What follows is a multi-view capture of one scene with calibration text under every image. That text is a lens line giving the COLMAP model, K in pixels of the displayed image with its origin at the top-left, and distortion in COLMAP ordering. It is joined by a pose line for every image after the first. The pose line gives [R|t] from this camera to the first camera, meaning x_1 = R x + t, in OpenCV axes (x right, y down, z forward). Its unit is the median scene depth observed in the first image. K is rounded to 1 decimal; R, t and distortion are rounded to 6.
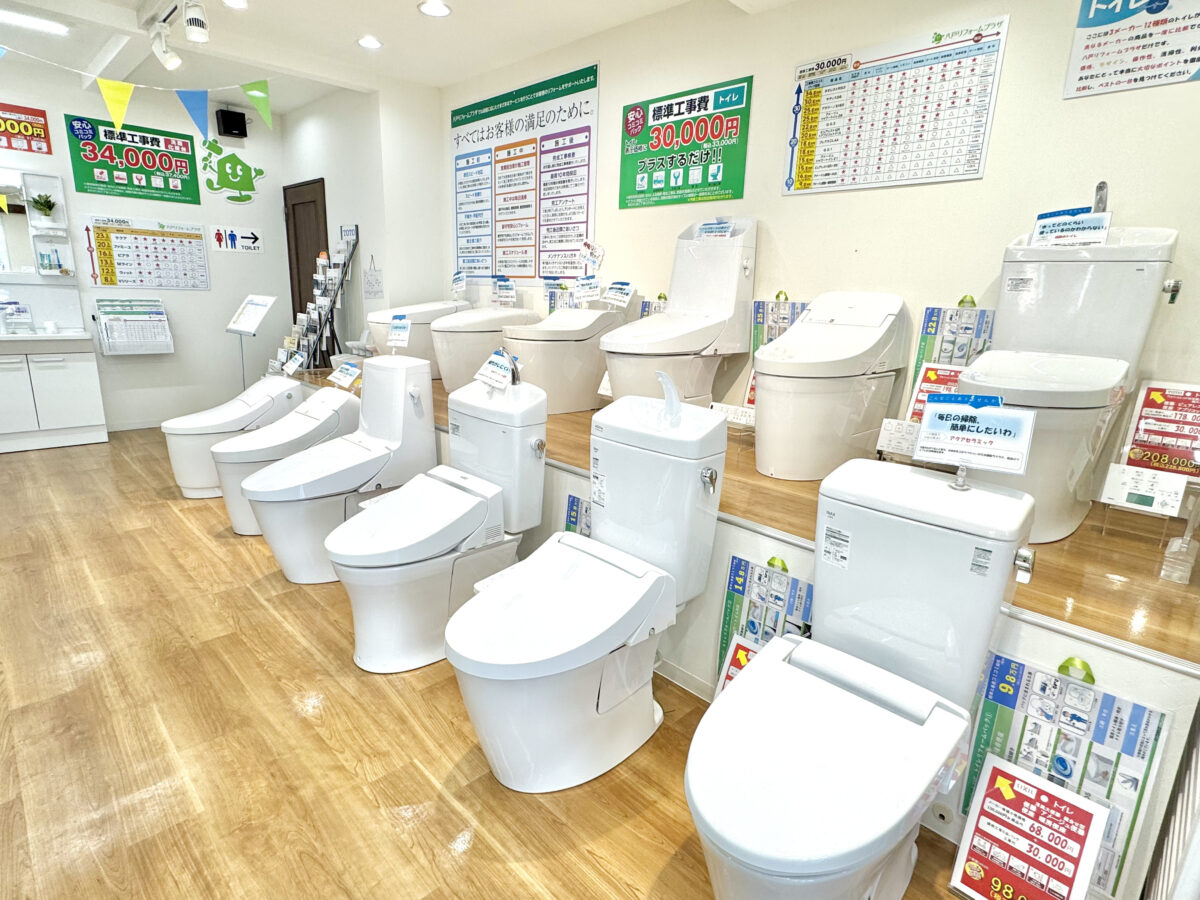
lens RADIAL K [[629.4, 0, 600.0], [0, 629.4, 450.0], [0, 0, 1]] dist [-0.002902, -0.001755]
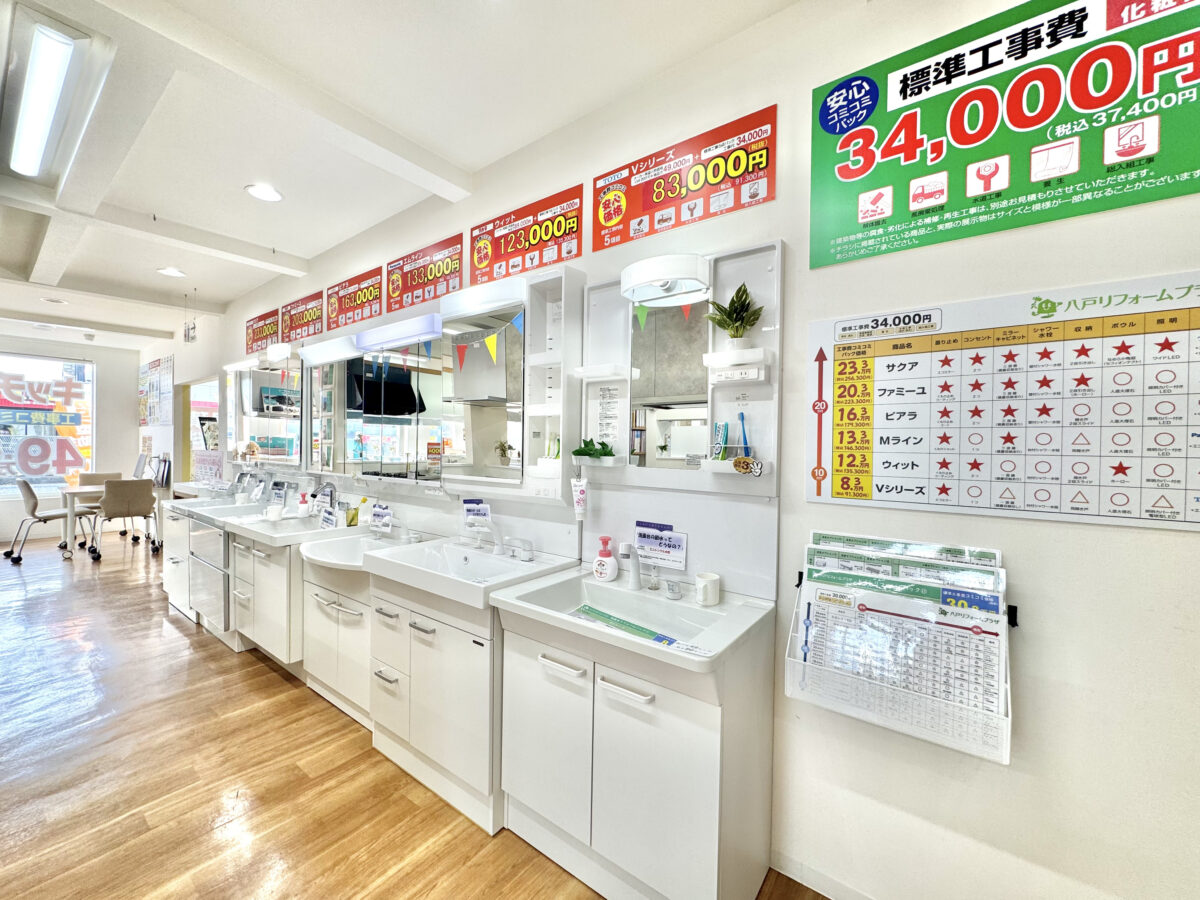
lens RADIAL K [[476.9, 0, 600.0], [0, 476.9, 450.0], [0, 0, 1]] dist [-0.001218, -0.000247]
pose [[0.137462, -0.020739, -0.990290, -0.540373], [-0.243862, 0.968298, -0.054129, -0.244585], [0.960019, 0.248934, 0.128047, 0.836400]]
